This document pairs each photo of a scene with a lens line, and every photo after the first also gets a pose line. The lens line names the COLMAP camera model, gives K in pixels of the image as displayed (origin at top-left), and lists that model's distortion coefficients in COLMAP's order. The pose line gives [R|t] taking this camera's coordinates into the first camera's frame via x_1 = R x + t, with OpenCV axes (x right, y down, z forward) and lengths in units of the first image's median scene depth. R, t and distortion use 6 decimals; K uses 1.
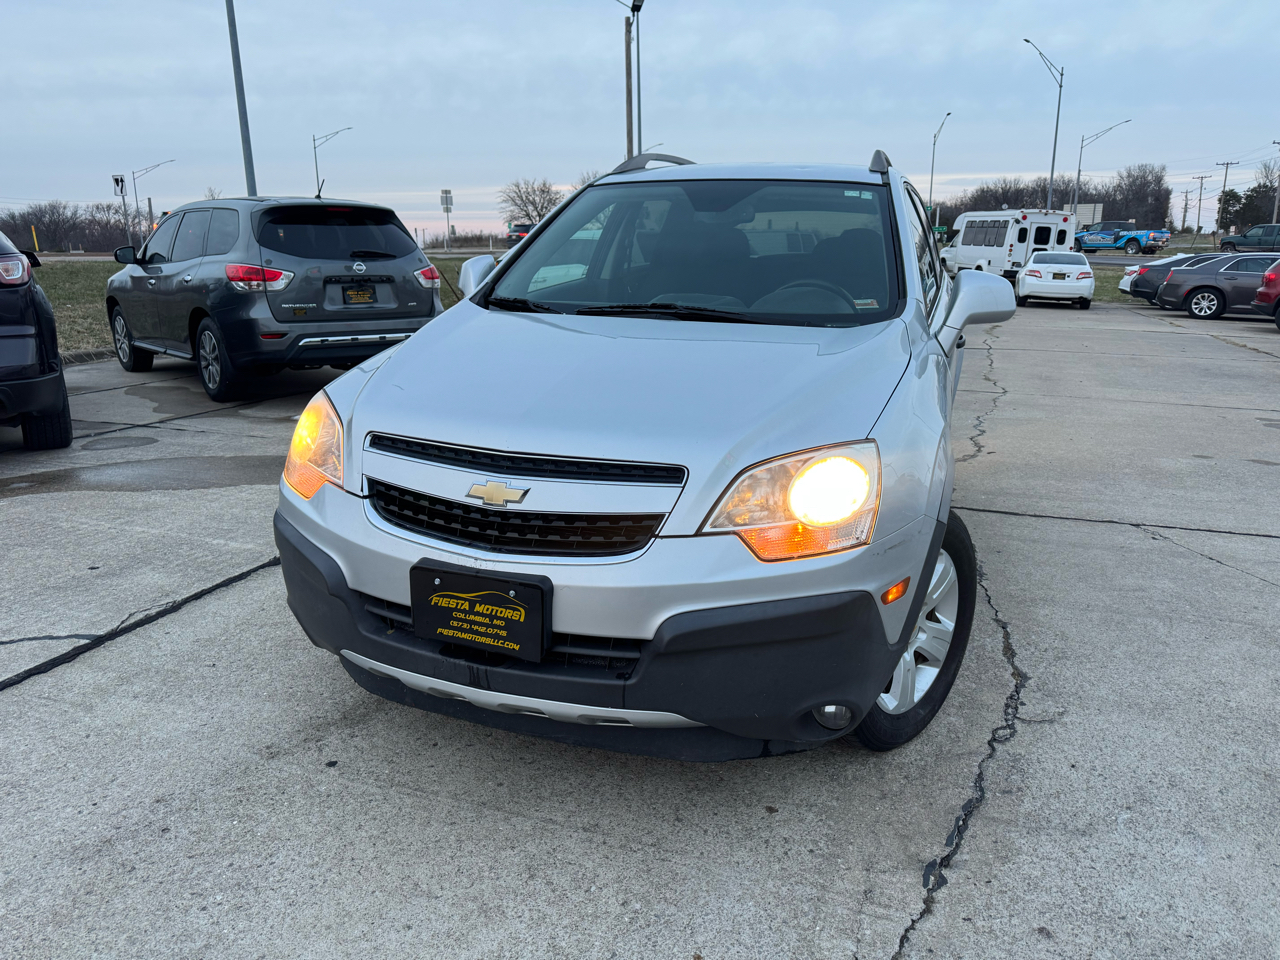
lens RADIAL K [[900.6, 0, 632.6], [0, 900.6, 482.3], [0, 0, 1]] dist [0.035089, -0.039884]
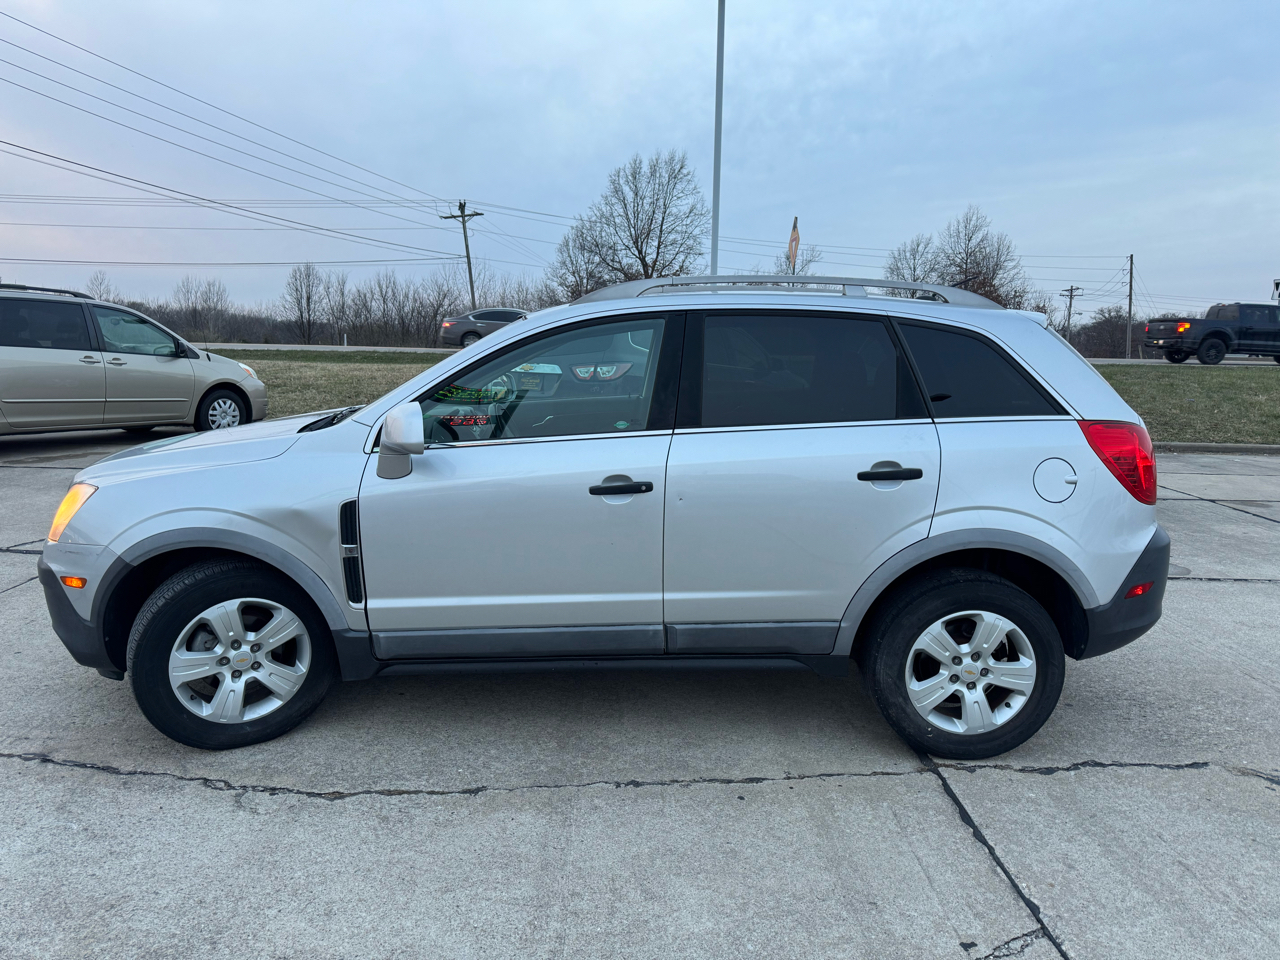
lens RADIAL K [[900.6, 0, 641.6], [0, 900.6, 488.4], [0, 0, 1]] dist [0.035089, -0.039884]
pose [[0.343270, 0.156041, -0.926184, 1.336937], [-0.247992, 0.966167, 0.070864, -0.256597], [0.905906, 0.205361, 0.370353, 0.809963]]
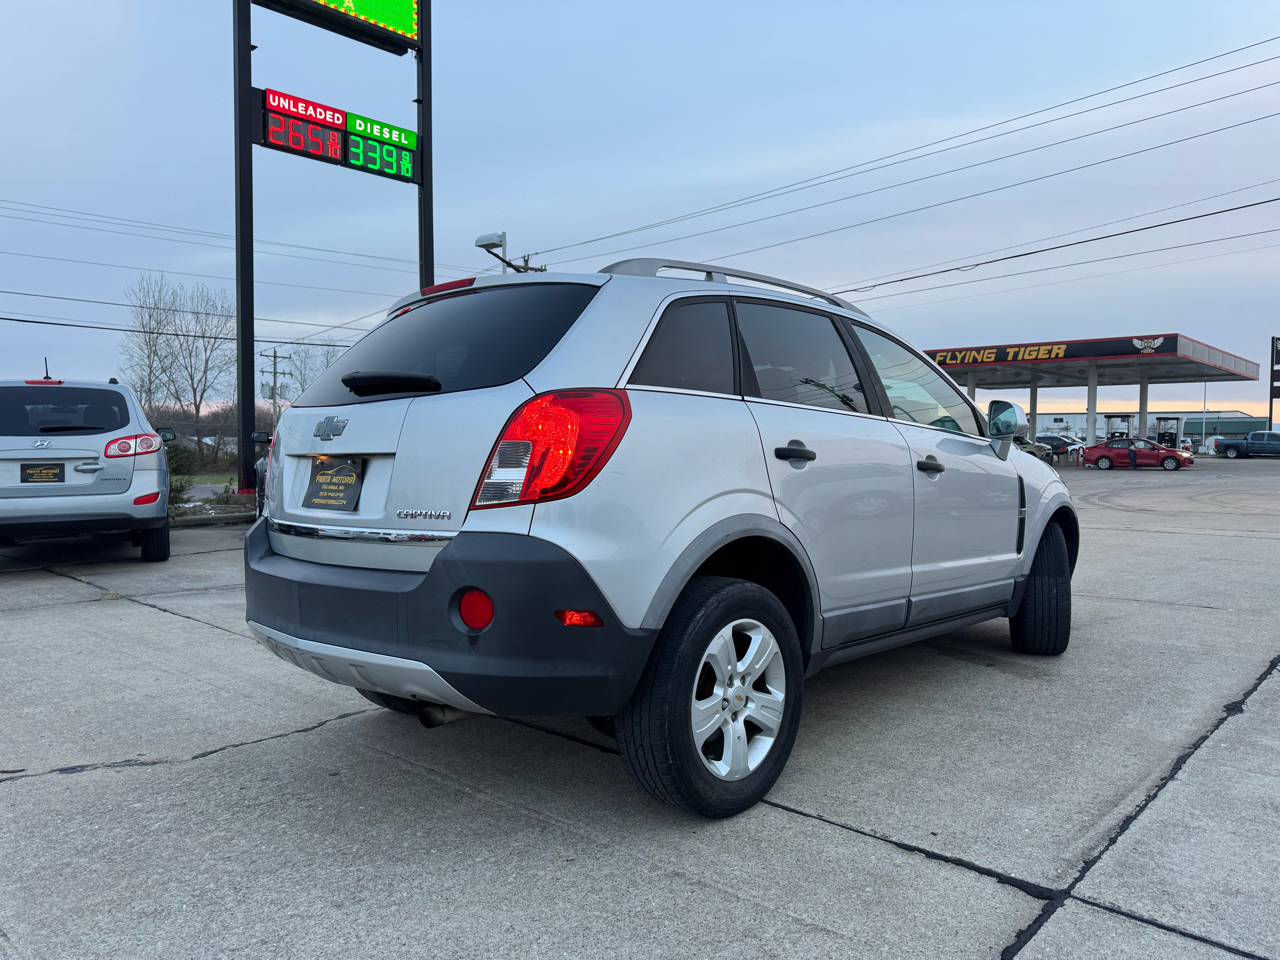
lens RADIAL K [[900.6, 0, 641.5], [0, 900.6, 470.7], [0, 0, 1]] dist [0.035089, -0.039884]
pose [[-0.916759, -0.017366, 0.399062, -0.236833], [0.093325, 0.962091, 0.256263, -0.564502], [-0.388385, 0.272174, -0.880386, 2.483391]]
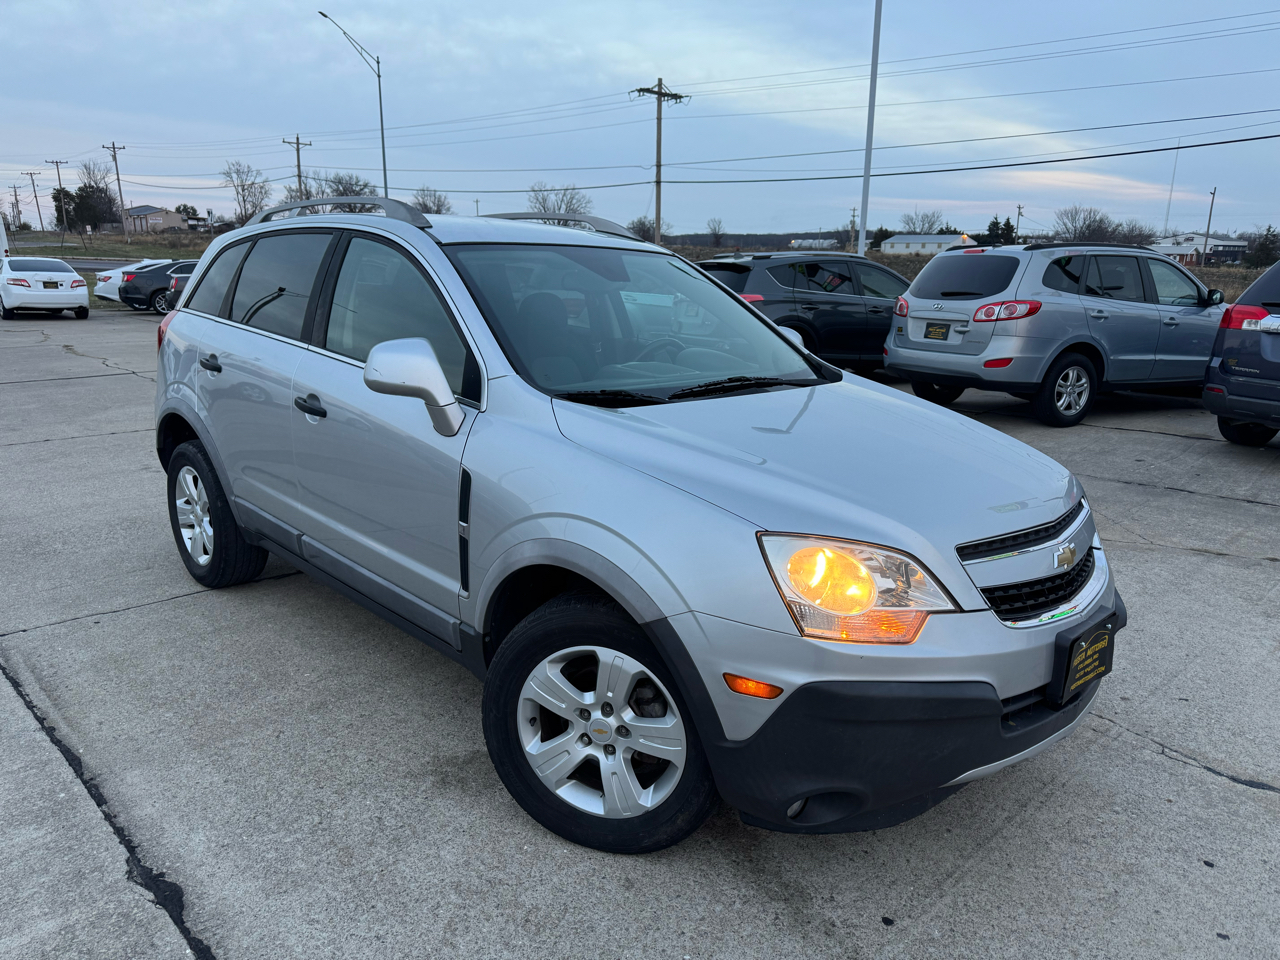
lens RADIAL K [[900.6, 0, 630.6], [0, 900.6, 487.8], [0, 0, 1]] dist [0.035089, -0.039884]
pose [[0.442799, -0.221282, 0.868886, -0.854481], [0.213370, 0.967234, 0.137591, -0.217506], [-0.870863, 0.124469, 0.475506, 0.553652]]
